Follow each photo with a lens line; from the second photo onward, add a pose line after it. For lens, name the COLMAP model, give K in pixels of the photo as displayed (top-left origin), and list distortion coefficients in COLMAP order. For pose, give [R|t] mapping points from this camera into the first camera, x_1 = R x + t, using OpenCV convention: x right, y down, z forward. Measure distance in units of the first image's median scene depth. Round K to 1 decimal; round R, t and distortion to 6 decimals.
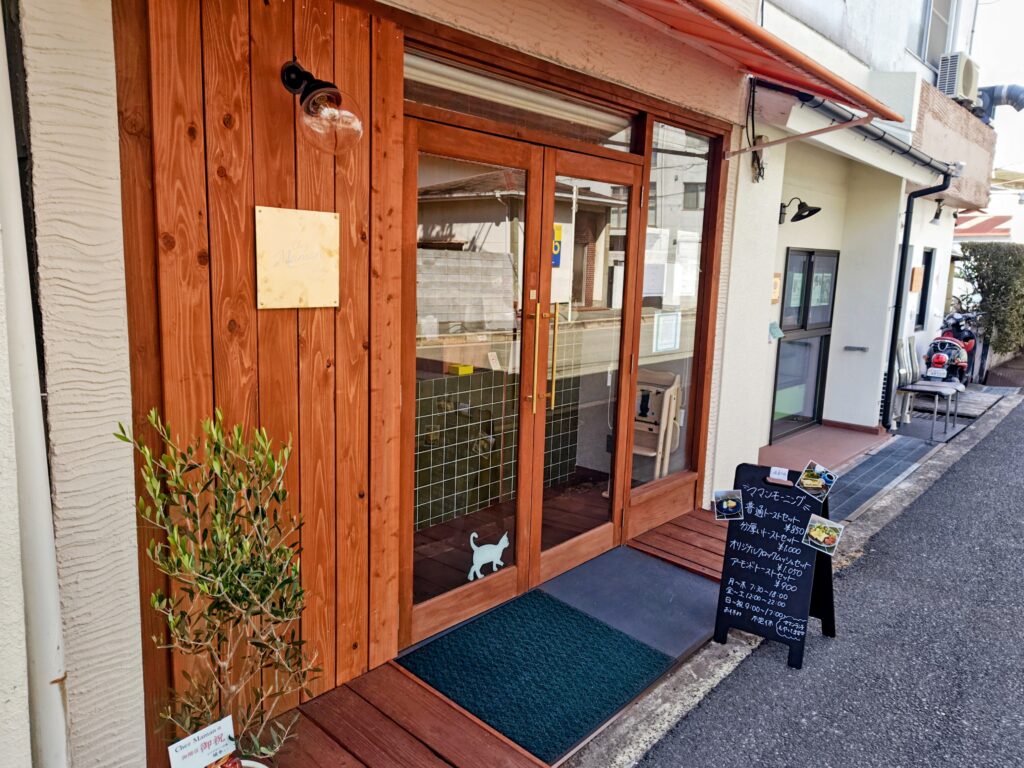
lens RADIAL K [[697.7, 0, 510.1], [0, 697.7, 380.0], [0, 0, 1]] dist [0.000376, -0.017003]
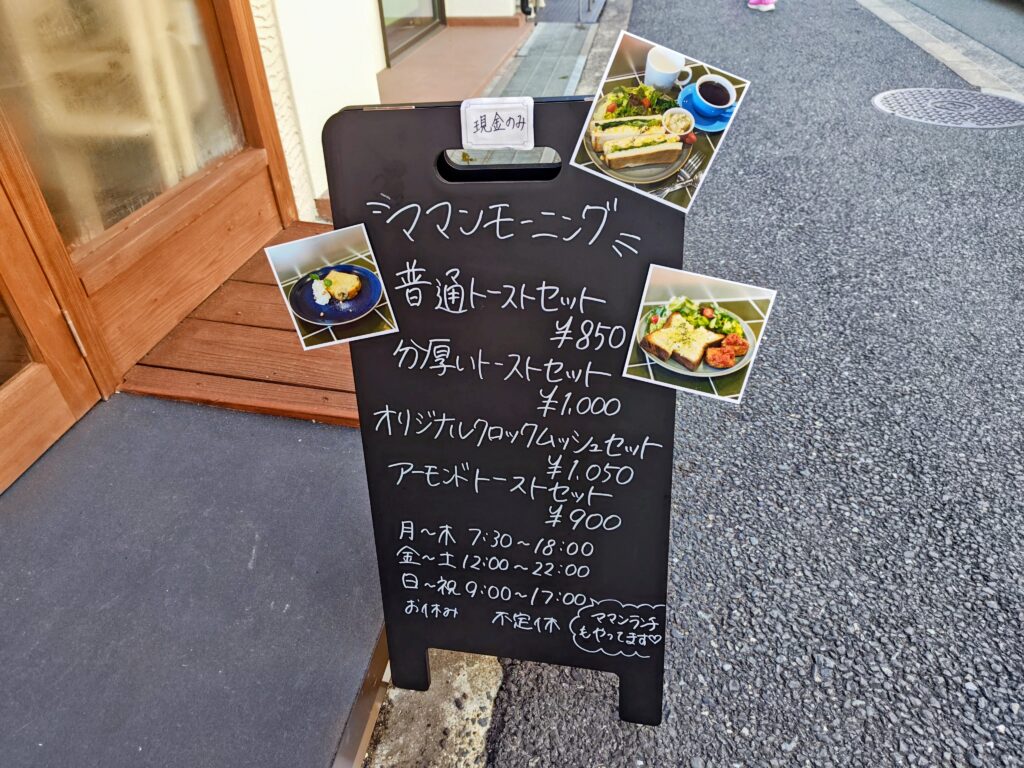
lens RADIAL K [[697.7, 0, 509.1], [0, 697.7, 384.7], [0, 0, 1]] dist [0.000376, -0.017003]
pose [[0.850135, -0.357898, 0.386238, 0.267052], [0.135276, 0.857331, 0.496673, 0.093468], [-0.508892, -0.369990, 0.777262, 0.784404]]
